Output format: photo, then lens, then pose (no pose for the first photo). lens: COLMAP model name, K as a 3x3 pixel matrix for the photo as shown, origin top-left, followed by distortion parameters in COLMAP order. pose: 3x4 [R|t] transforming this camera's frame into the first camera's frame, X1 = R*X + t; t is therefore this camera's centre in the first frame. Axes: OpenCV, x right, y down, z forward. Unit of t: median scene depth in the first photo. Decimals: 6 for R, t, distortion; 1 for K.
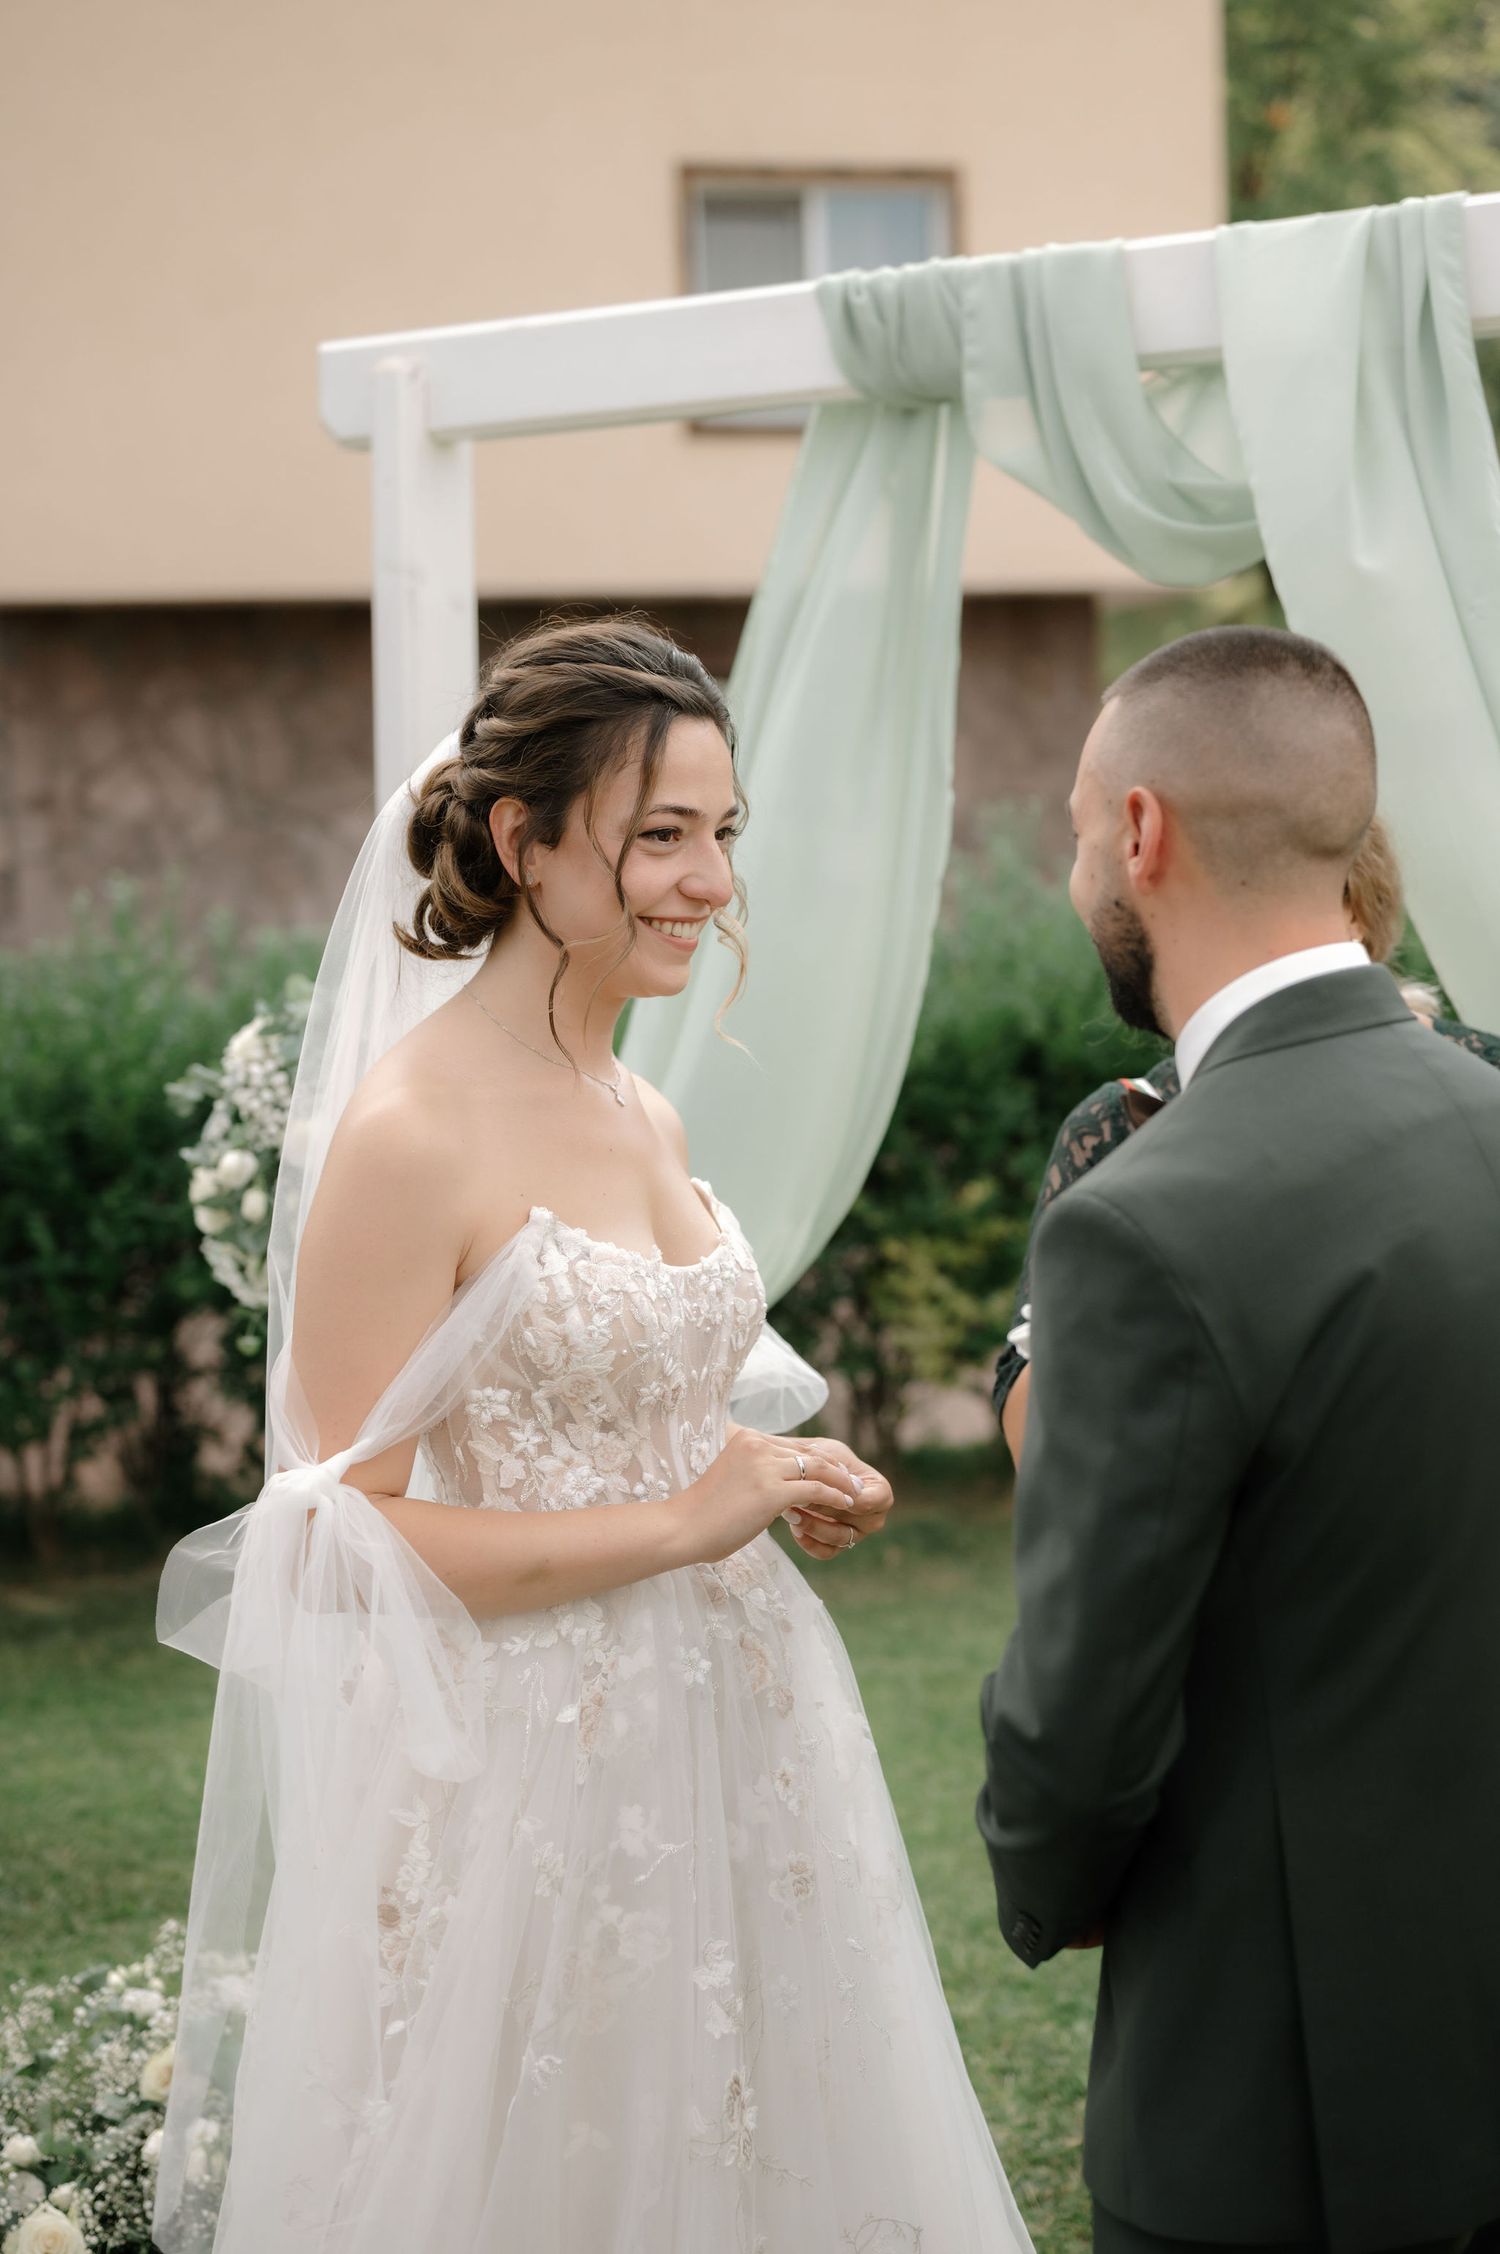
lens RADIAL K [[3358.8, 0, 755.5], [0, 3358.8, 1254.2], [0, 0, 1]] dist [-0.015027, 0.037420]
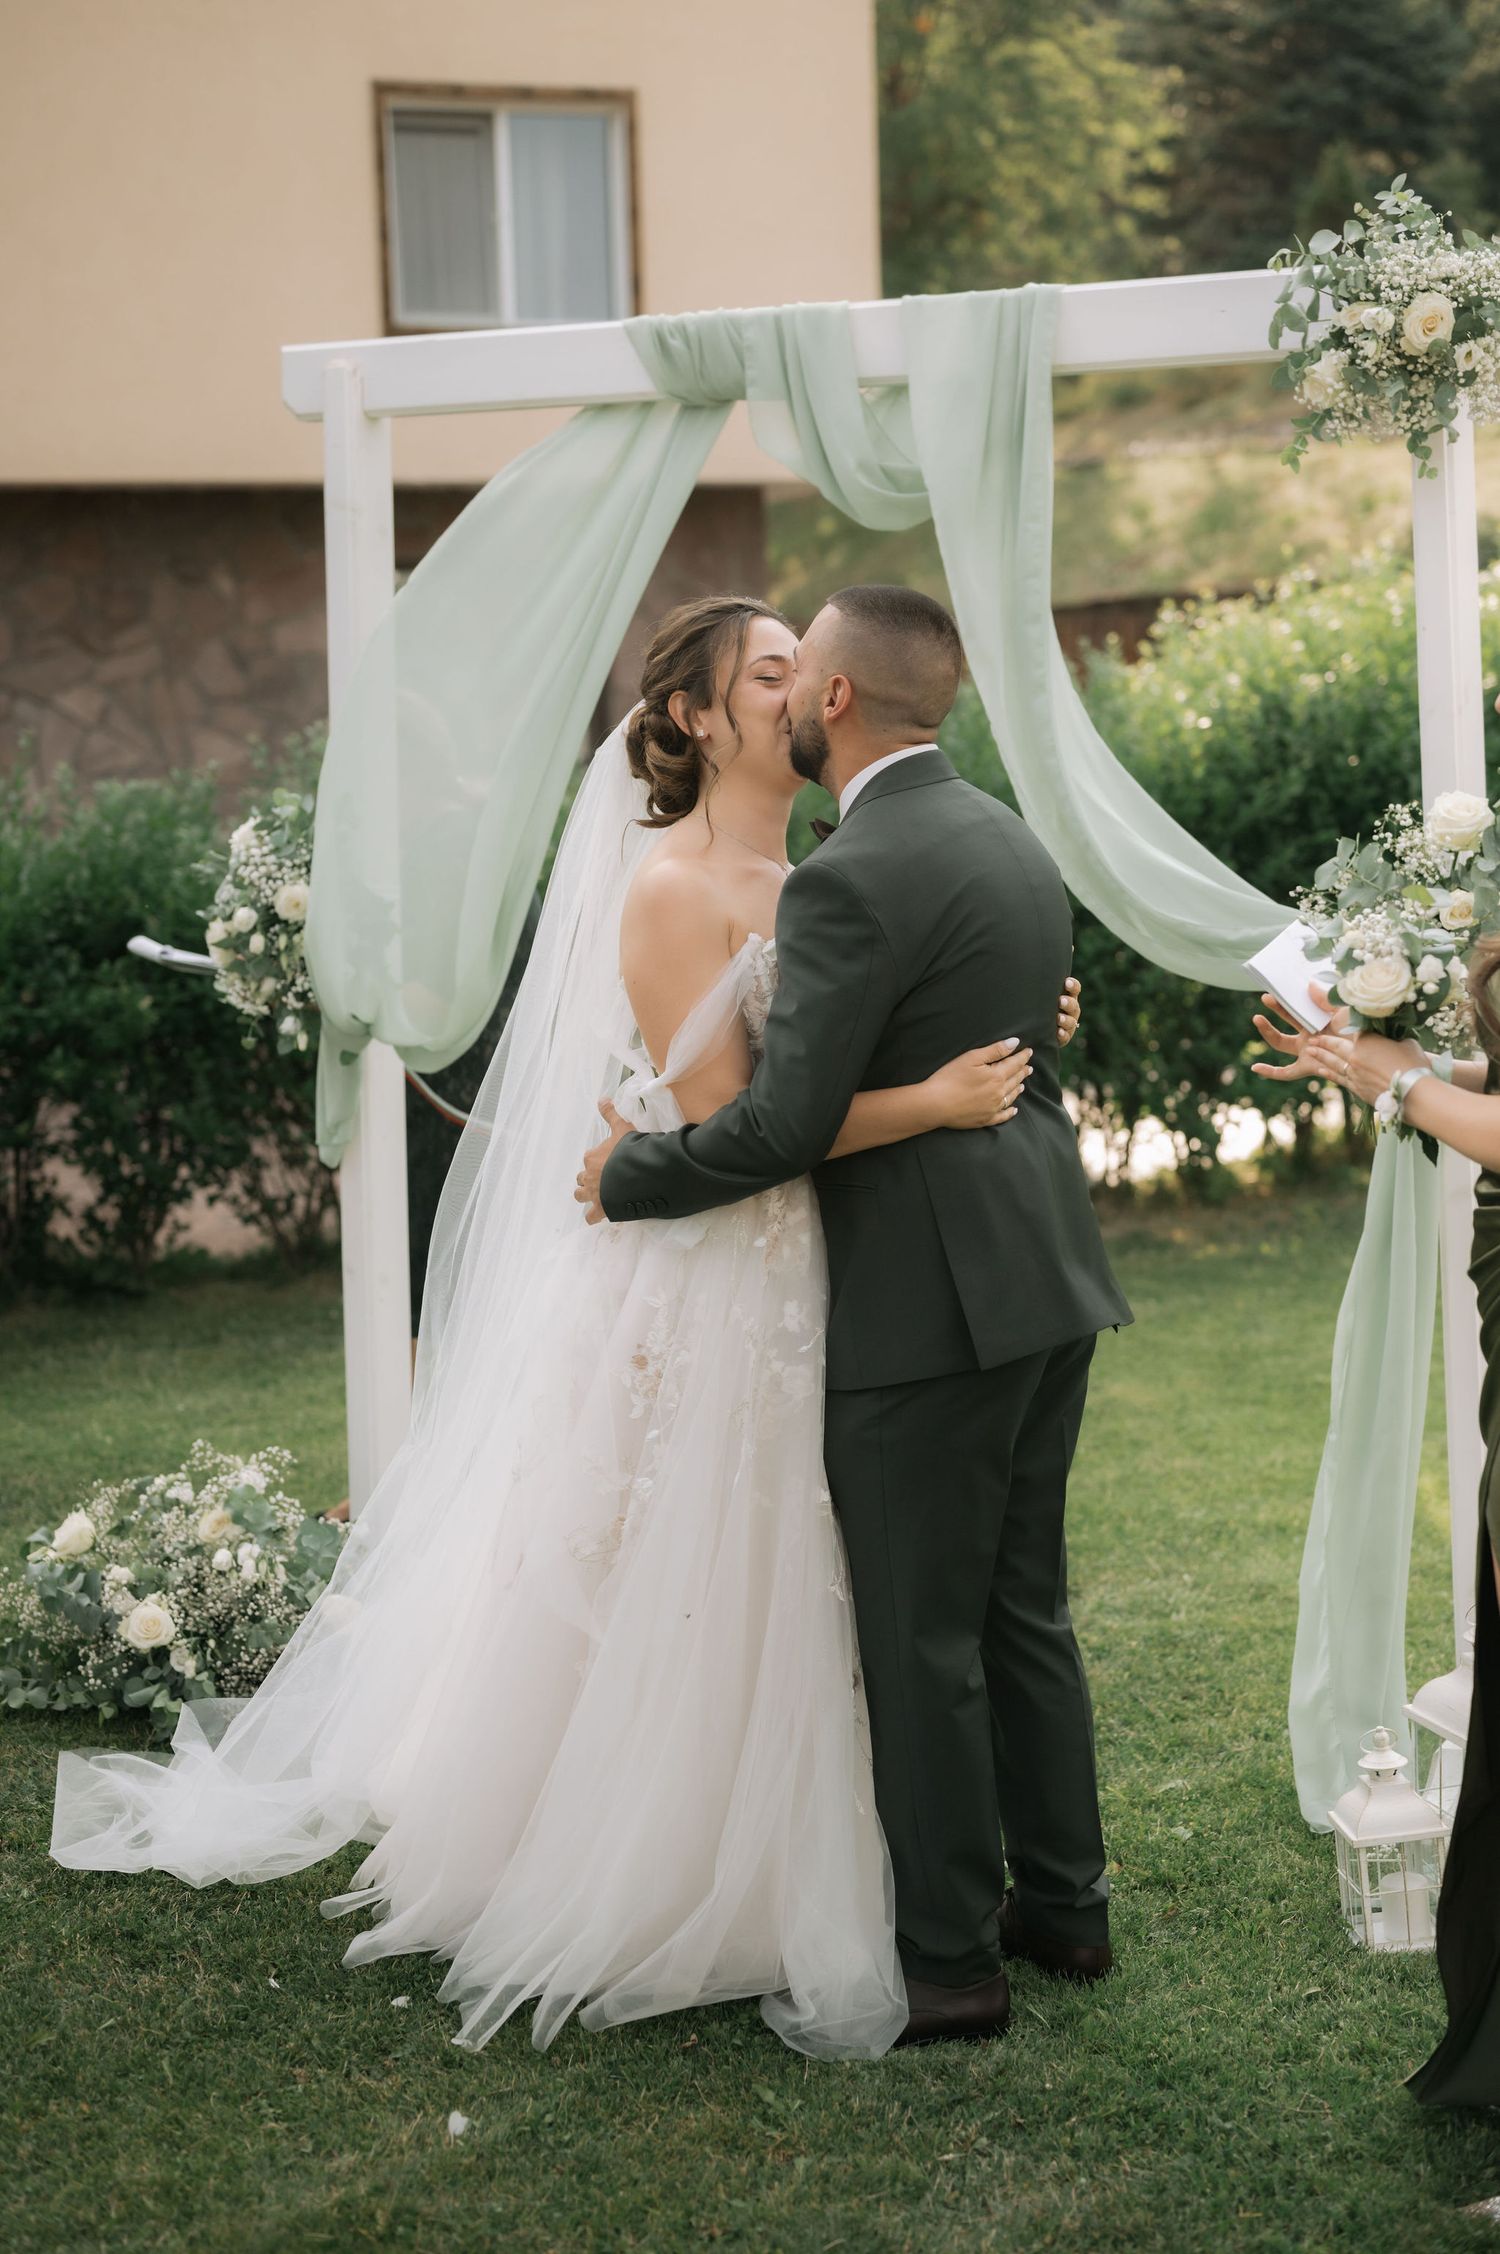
lens RADIAL K [[3358.8, 0, 755.5], [0, 3358.8, 1254.2], [0, 0, 1]] dist [-0.015027, 0.037420]
pose [[0.994733, -0.010626, 0.101951, -0.087684], [0.007187, 0.999395, 0.034040, 0.075345], [-0.102251, -0.033128, 0.994207, -0.502731]]
